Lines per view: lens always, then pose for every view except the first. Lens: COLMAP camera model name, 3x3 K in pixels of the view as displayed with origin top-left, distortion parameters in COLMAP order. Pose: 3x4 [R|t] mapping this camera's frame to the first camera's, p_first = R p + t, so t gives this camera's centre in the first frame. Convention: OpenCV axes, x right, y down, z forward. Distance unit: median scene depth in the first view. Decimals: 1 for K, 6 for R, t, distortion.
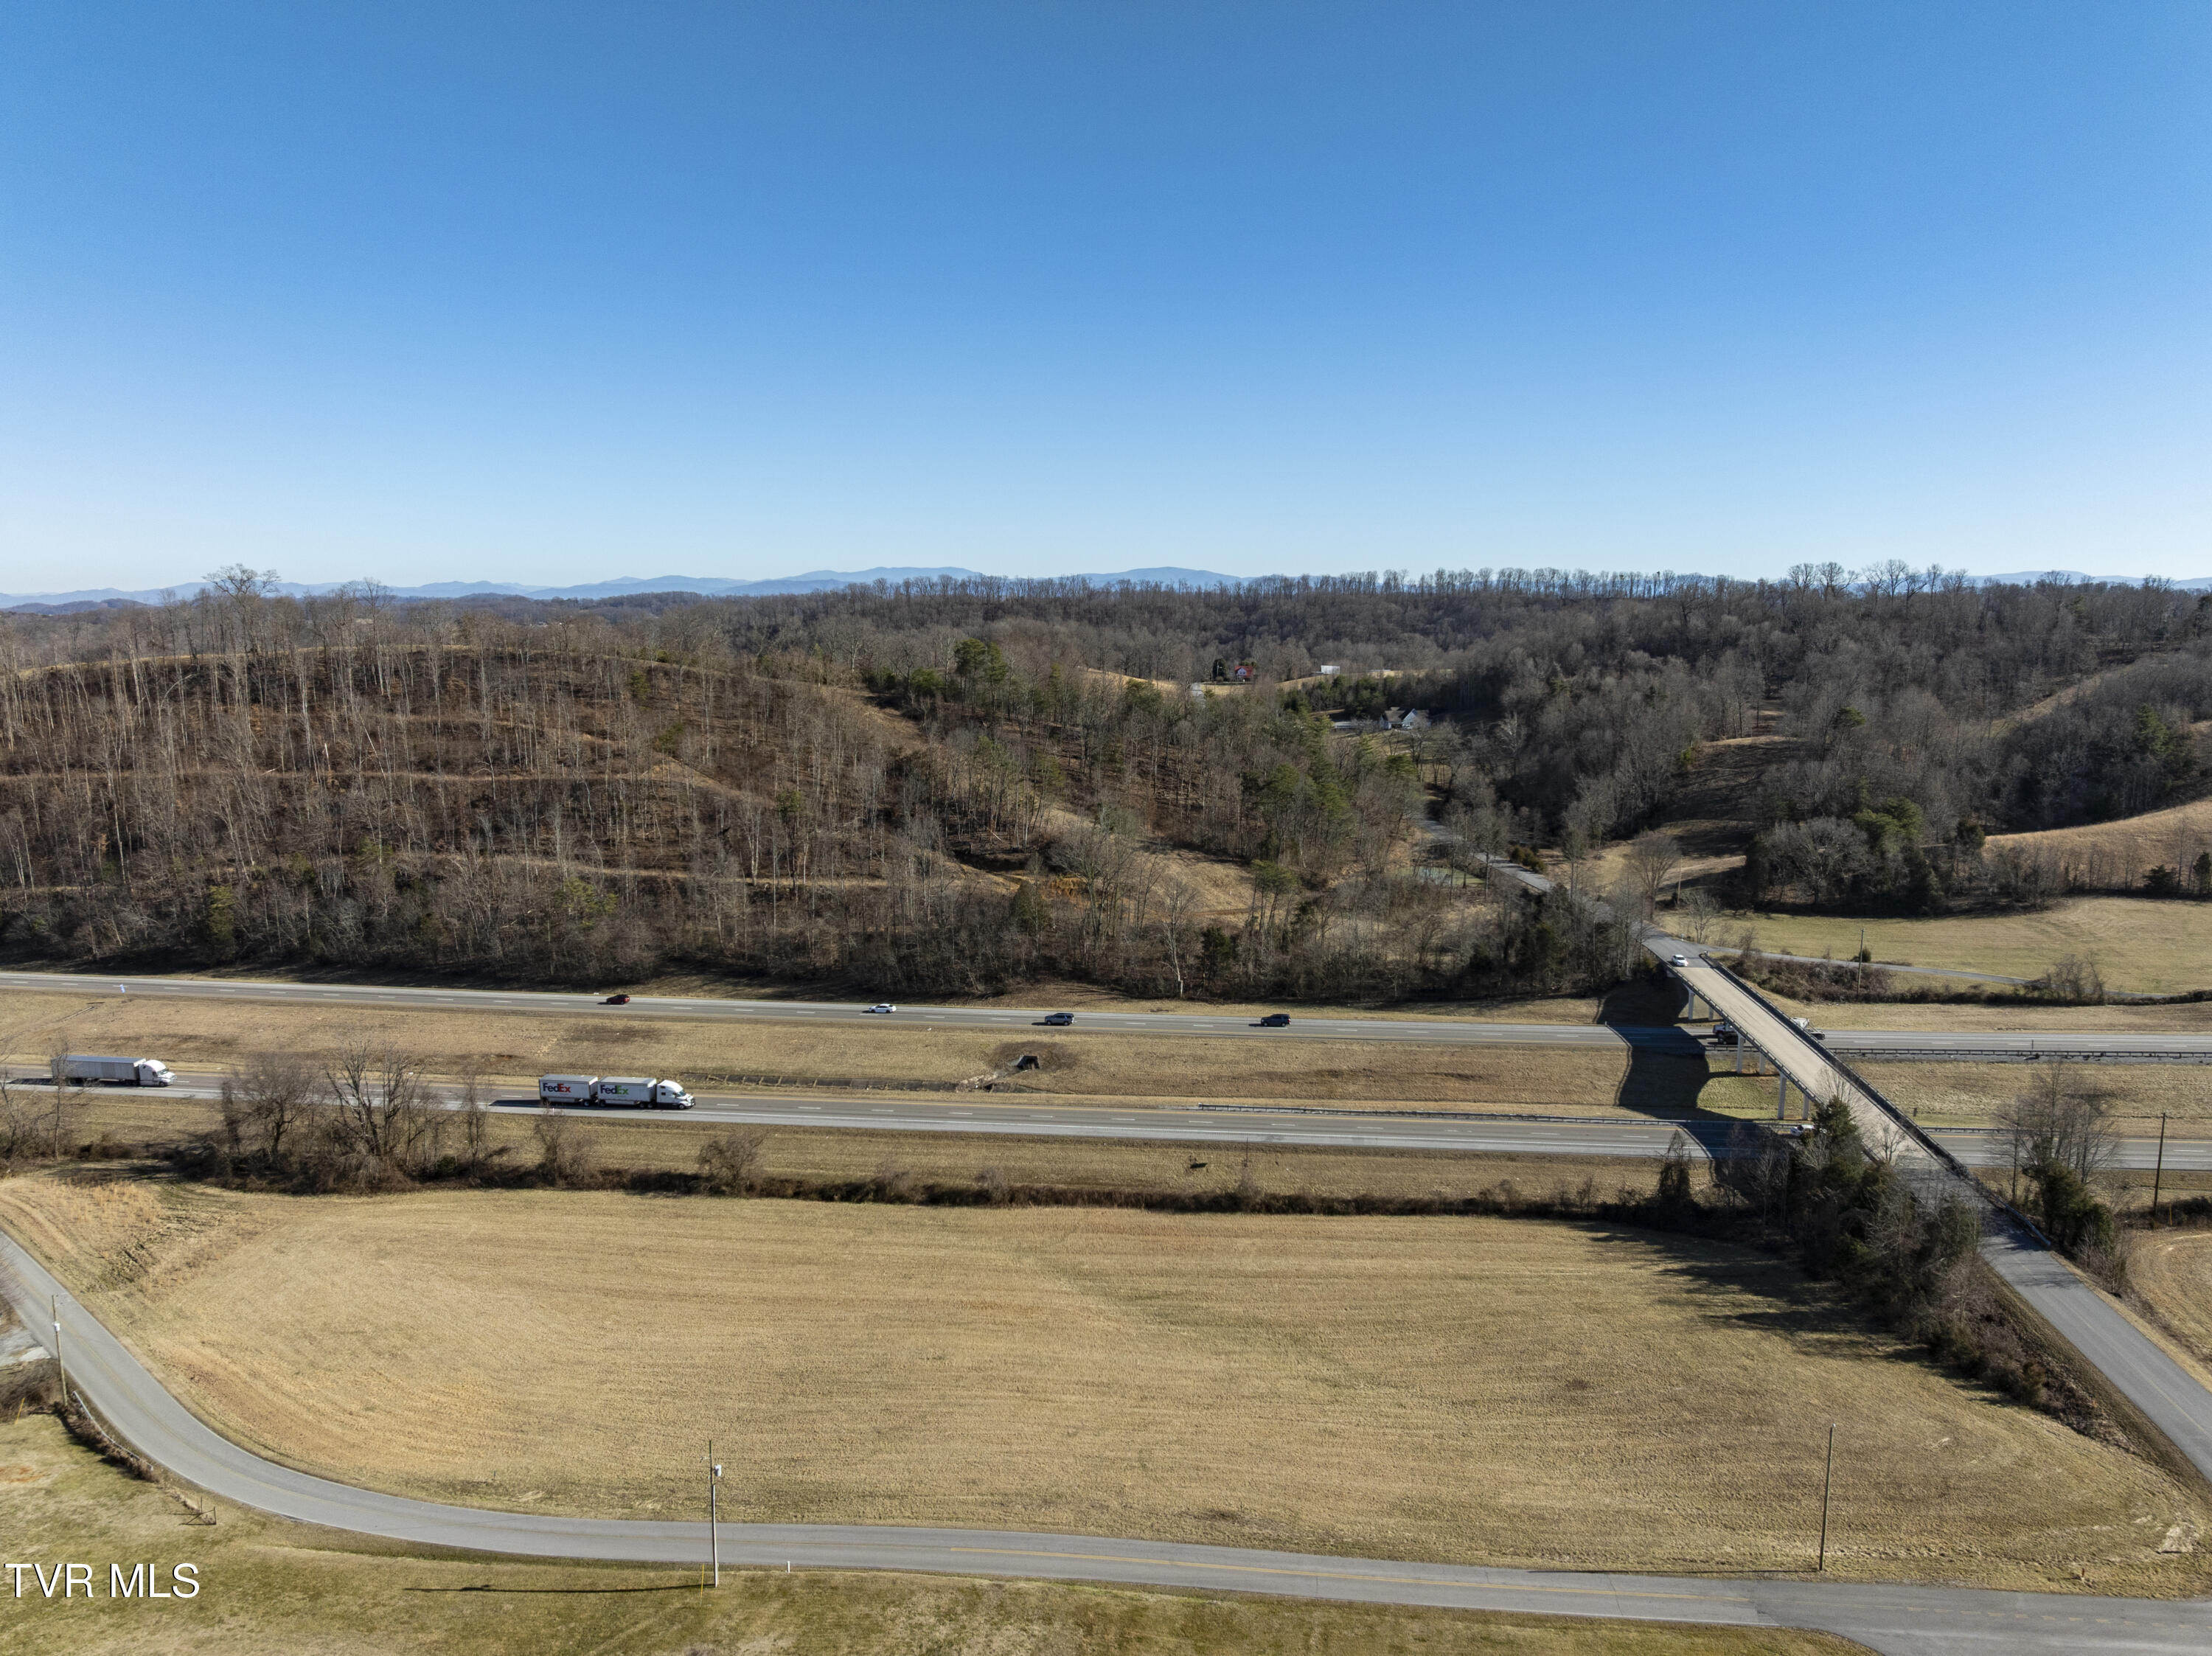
lens RADIAL K [[1553.0, 0, 1114.6], [0, 1553.0, 814.8], [0, 0, 1]] dist [-0.040358, 0.005563]
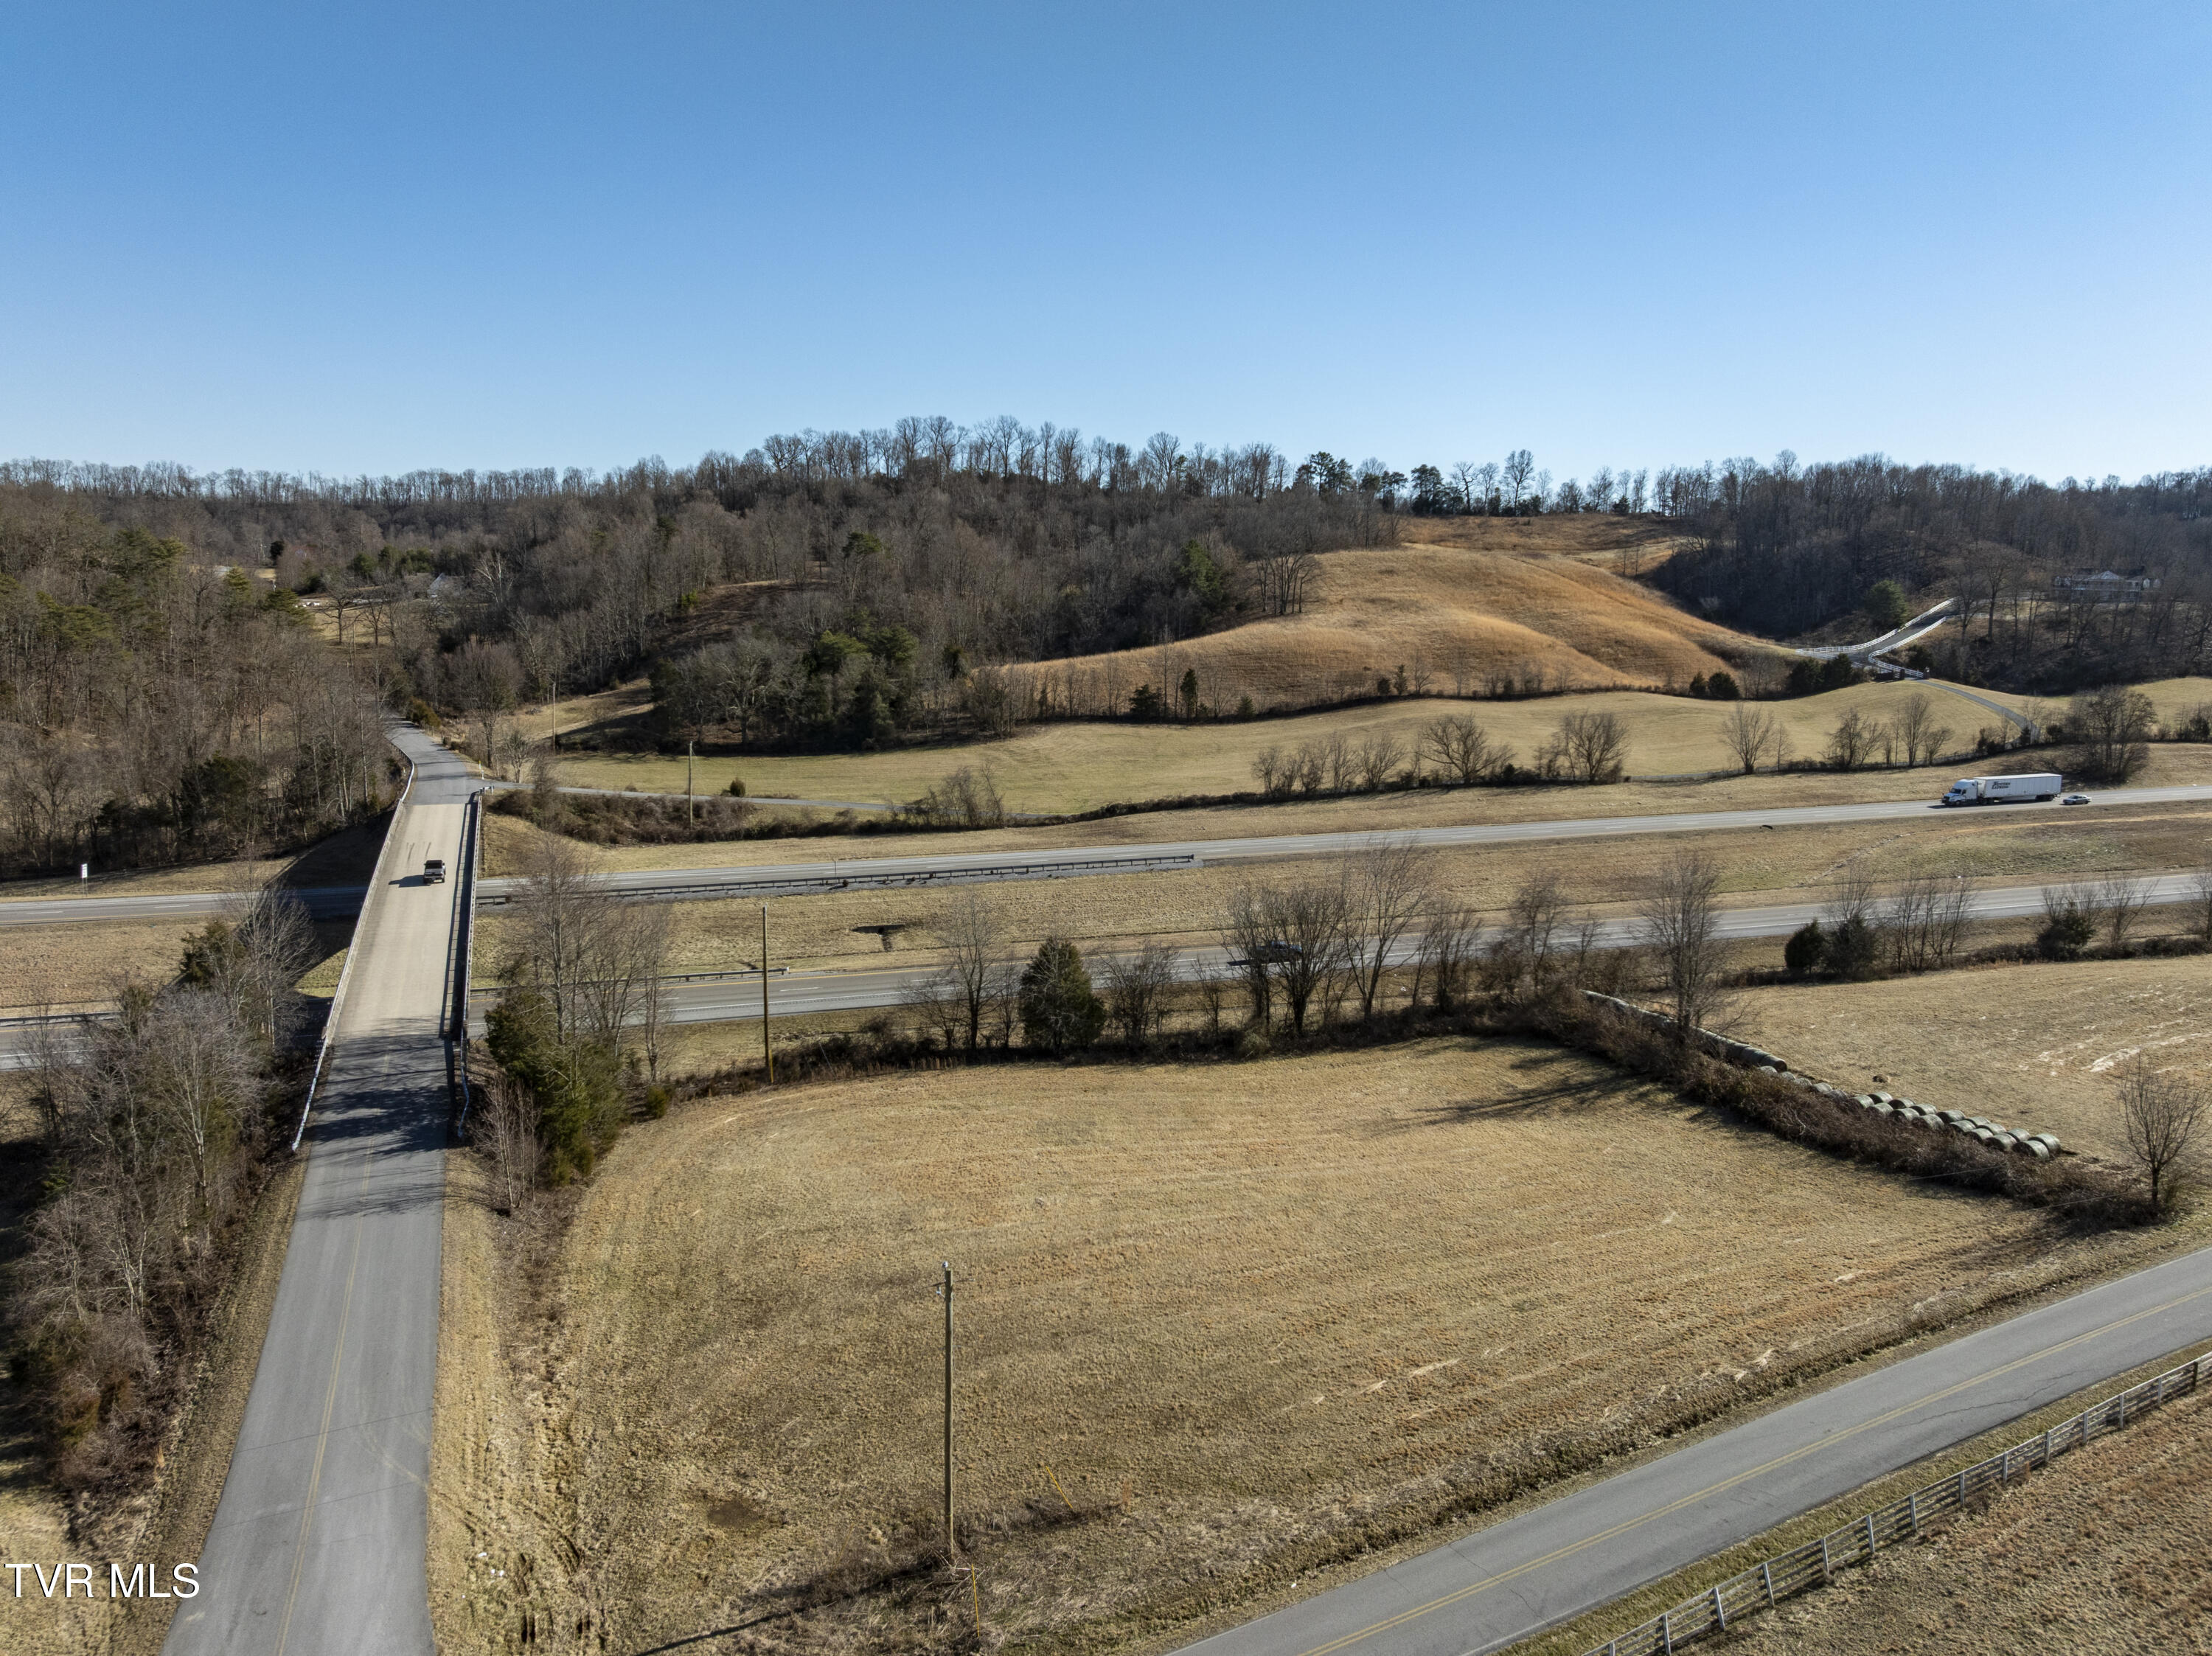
lens RADIAL K [[1583.5, 0, 1116.9], [0, 1583.5, 793.4], [0, 0, 1]] dist [-0.039064, -0.002471]
pose [[0.913049, -0.044792, 0.405383, 0.406279], [0.040353, 0.998995, 0.019494, 0.102306], [-0.405849, -0.001440, 0.913939, 0.246813]]
